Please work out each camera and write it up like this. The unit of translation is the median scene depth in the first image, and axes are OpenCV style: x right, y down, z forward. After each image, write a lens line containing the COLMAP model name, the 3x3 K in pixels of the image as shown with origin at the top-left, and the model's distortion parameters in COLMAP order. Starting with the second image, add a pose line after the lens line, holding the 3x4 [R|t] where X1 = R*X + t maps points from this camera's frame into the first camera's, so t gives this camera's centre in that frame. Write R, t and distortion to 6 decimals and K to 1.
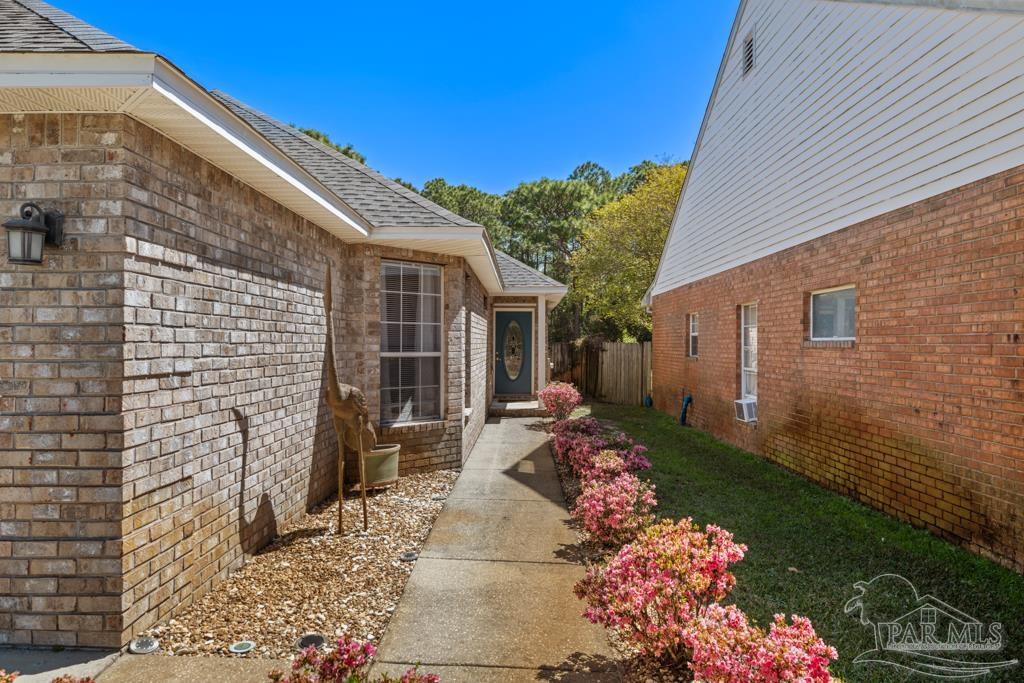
lens RADIAL K [[638.1, 0, 516.3], [0, 638.1, 342.1], [0, 0, 1]] dist [0.001093, 0.000356]
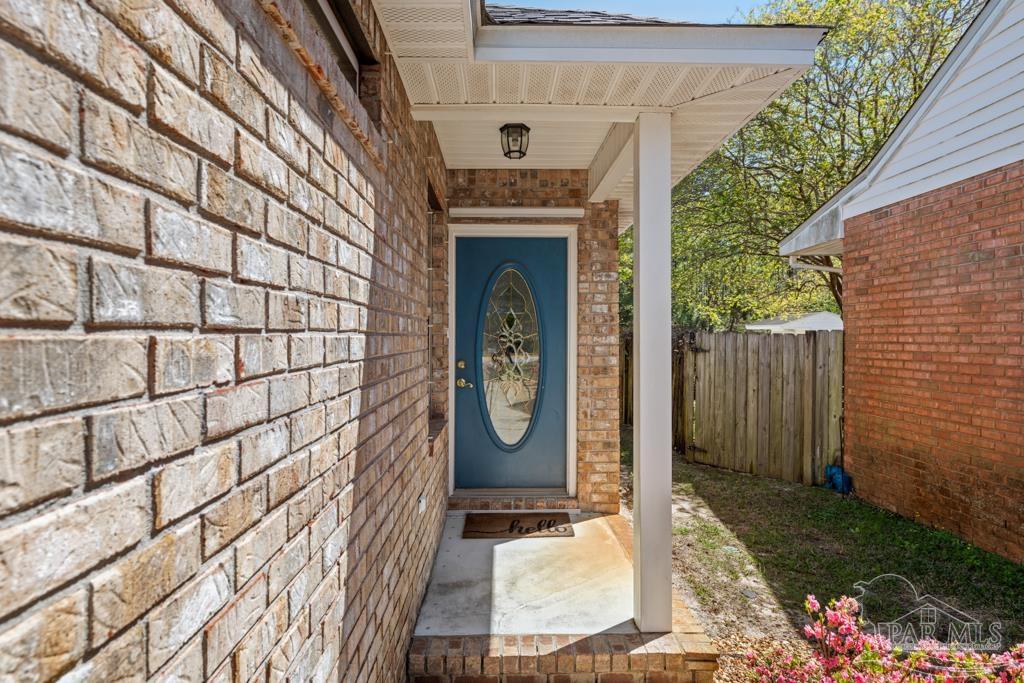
lens RADIAL K [[585.5, 0, 513.0], [0, 585.5, 339.2], [0, 0, 1]] dist [-0.000569, 0.000093]
pose [[0.999363, -0.004782, 0.035372, -0.027426], [0.004249, 0.999877, 0.015127, -0.003004], [-0.035440, -0.014967, 0.999260, 1.422323]]
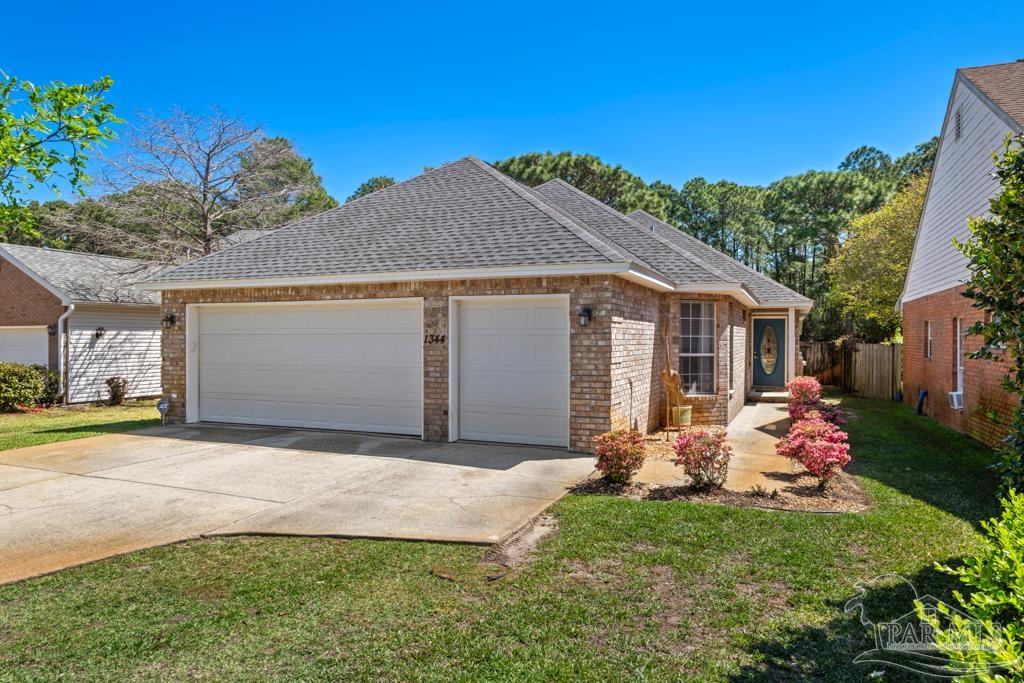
lens RADIAL K [[676.8, 0, 508.0], [0, 676.8, 334.8], [0, 0, 1]] dist [0.000064, -0.000060]
pose [[0.925184, 0.000248, -0.379520, 0.051643], [-0.001123, 0.999997, -0.002086, -0.027894], [0.379518, 0.002356, 0.925181, -0.812088]]
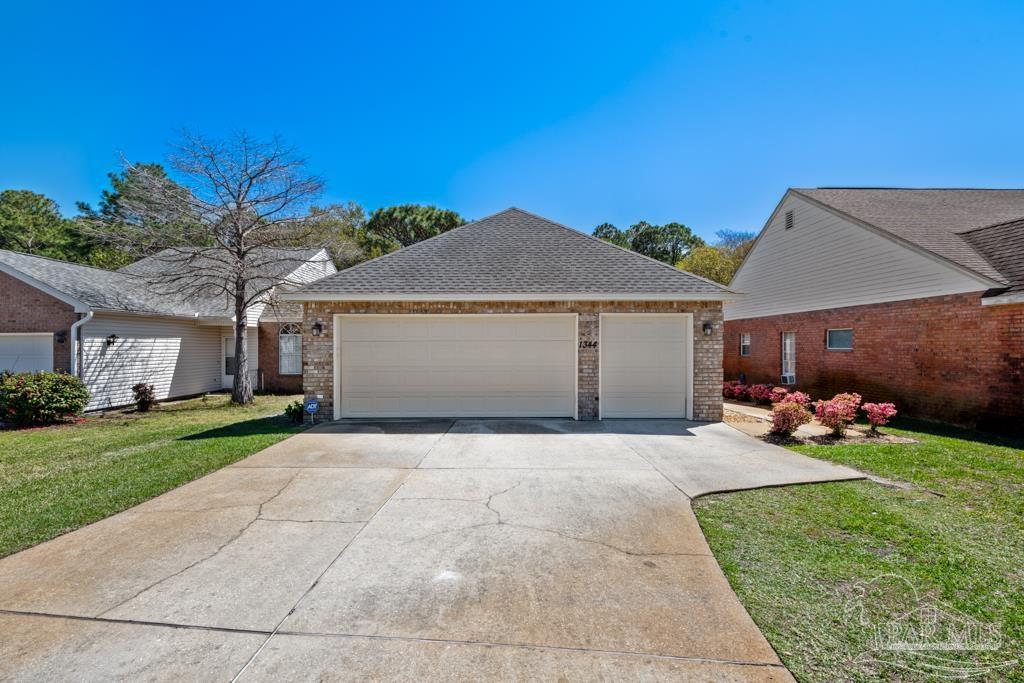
lens RADIAL K [[491.6, 0, 515.0], [0, 491.6, 344.4], [0, 0, 1]] dist [0.002765, 0.000607]
pose [[0.999850, -0.000749, 0.017285, -0.825906], [0.000745, 1.000000, 0.000215, -0.022580], [-0.017285, -0.000202, 0.999851, -0.934065]]
